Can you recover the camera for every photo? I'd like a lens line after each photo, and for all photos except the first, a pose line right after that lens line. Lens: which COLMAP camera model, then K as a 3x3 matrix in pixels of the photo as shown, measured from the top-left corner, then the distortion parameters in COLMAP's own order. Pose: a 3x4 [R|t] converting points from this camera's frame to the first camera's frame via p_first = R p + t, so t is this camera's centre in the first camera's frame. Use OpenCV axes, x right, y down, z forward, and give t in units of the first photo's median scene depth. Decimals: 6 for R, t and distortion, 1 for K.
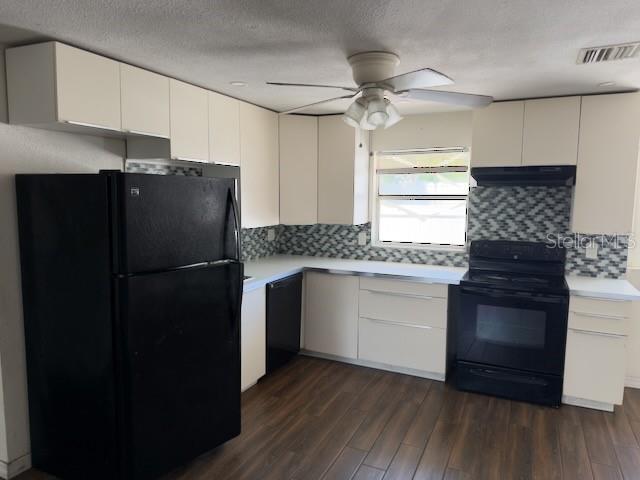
lens RADIAL K [[443.5, 0, 320.0], [0, 443.5, 240.0], [0, 0, 1]] dist [0.001722, -0.000029]
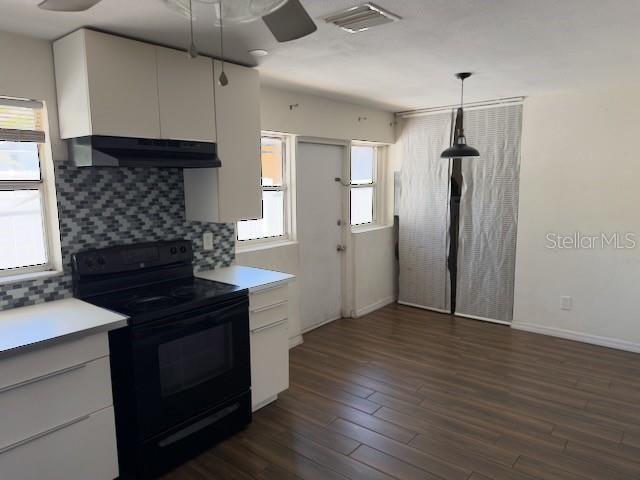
lens RADIAL K [[443.5, 0, 320.0], [0, 443.5, 240.0], [0, 0, 1]] dist [0.001722, -0.000029]
pose [[0.237647, -0.138507, 0.961426, -0.183806], [0.114573, 0.986869, 0.113852, -0.051594], [-0.964571, 0.083096, 0.250395, 0.531391]]
